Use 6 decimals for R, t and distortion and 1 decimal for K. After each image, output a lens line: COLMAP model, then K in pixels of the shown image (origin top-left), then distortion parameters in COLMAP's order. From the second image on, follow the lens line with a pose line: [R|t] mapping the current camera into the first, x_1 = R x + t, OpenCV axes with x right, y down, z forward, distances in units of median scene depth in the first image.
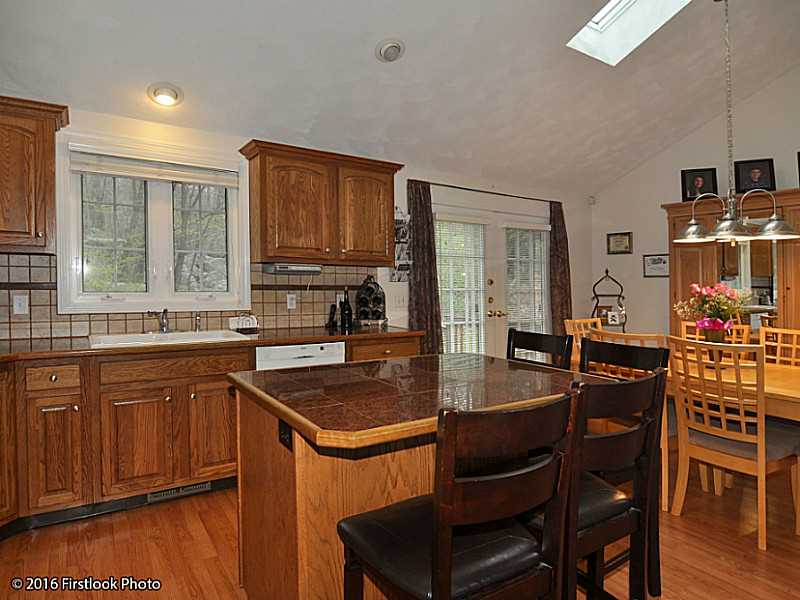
lens RADIAL K [[486.1, 0, 416.1], [0, 486.1, 284.5], [0, 0, 1]] dist [-0.004826, -0.000738]
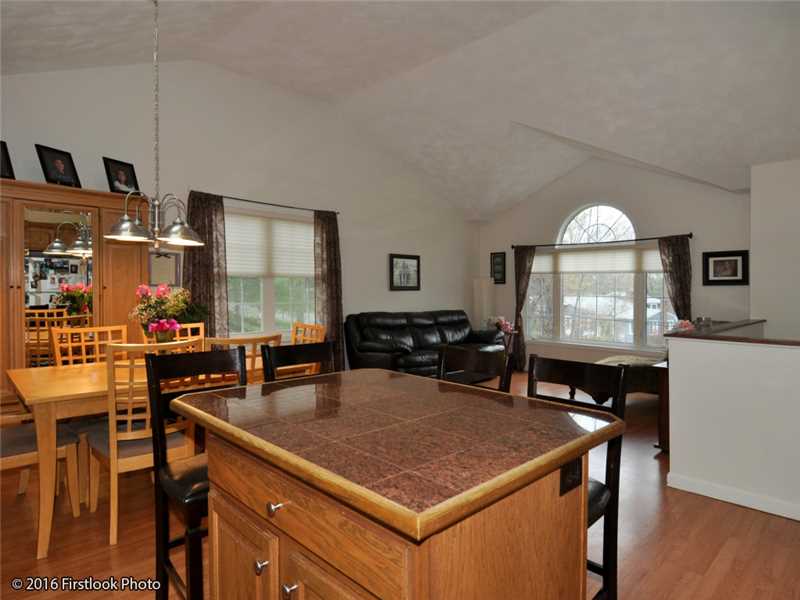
lens RADIAL K [[494.5, 0, 400.0], [0, 494.5, 300.0], [0, 0, 1]] dist [-0.000673, -0.001314]
pose [[-0.175002, -0.037708, 0.983846, -0.328803], [-0.008556, 0.999287, 0.036778, -0.008403], [-0.984531, -0.001981, -0.175200, 0.477456]]
